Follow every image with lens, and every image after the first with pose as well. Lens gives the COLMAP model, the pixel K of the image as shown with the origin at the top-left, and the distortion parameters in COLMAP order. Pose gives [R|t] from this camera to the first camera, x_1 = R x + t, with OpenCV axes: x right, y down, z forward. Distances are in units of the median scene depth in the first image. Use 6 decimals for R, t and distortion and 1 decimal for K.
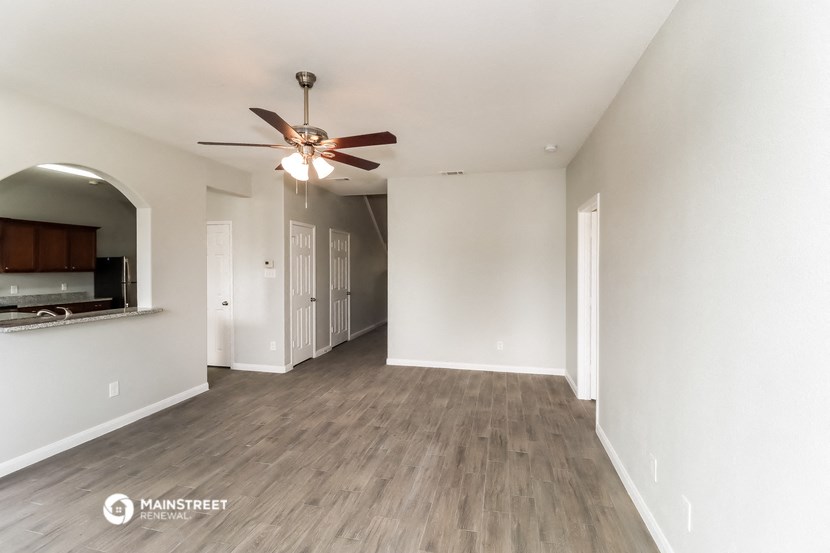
lens RADIAL K [[385.0, 0, 416.7], [0, 385.0, 270.9], [0, 0, 1]] dist [0.000961, 0.000031]
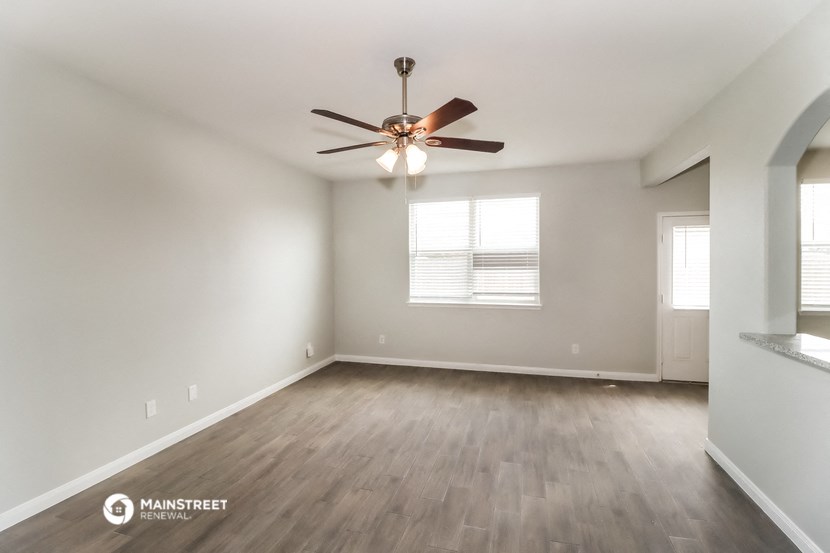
lens RADIAL K [[385.0, 0, 416.7], [0, 385.0, 270.9], [0, 0, 1]] dist [0.000961, 0.000031]
pose [[-0.998995, 0.006750, 0.044318, -0.348698], [0.007855, 0.999661, 0.024821, -0.022936], [-0.044135, 0.025144, -0.998709, 1.902608]]
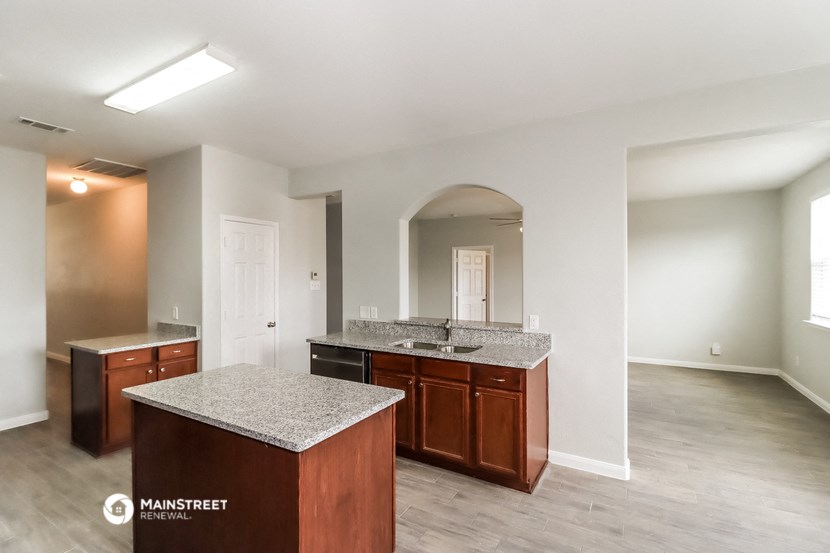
lens RADIAL K [[385.0, 0, 416.7], [0, 385.0, 270.9], [0, 0, 1]] dist [0.000961, 0.000031]
pose [[0.297777, 0.009446, 0.954589, -2.436750], [0.011708, 0.999840, -0.013546, -0.028071], [-0.954564, 0.015210, 0.297619, 0.991238]]
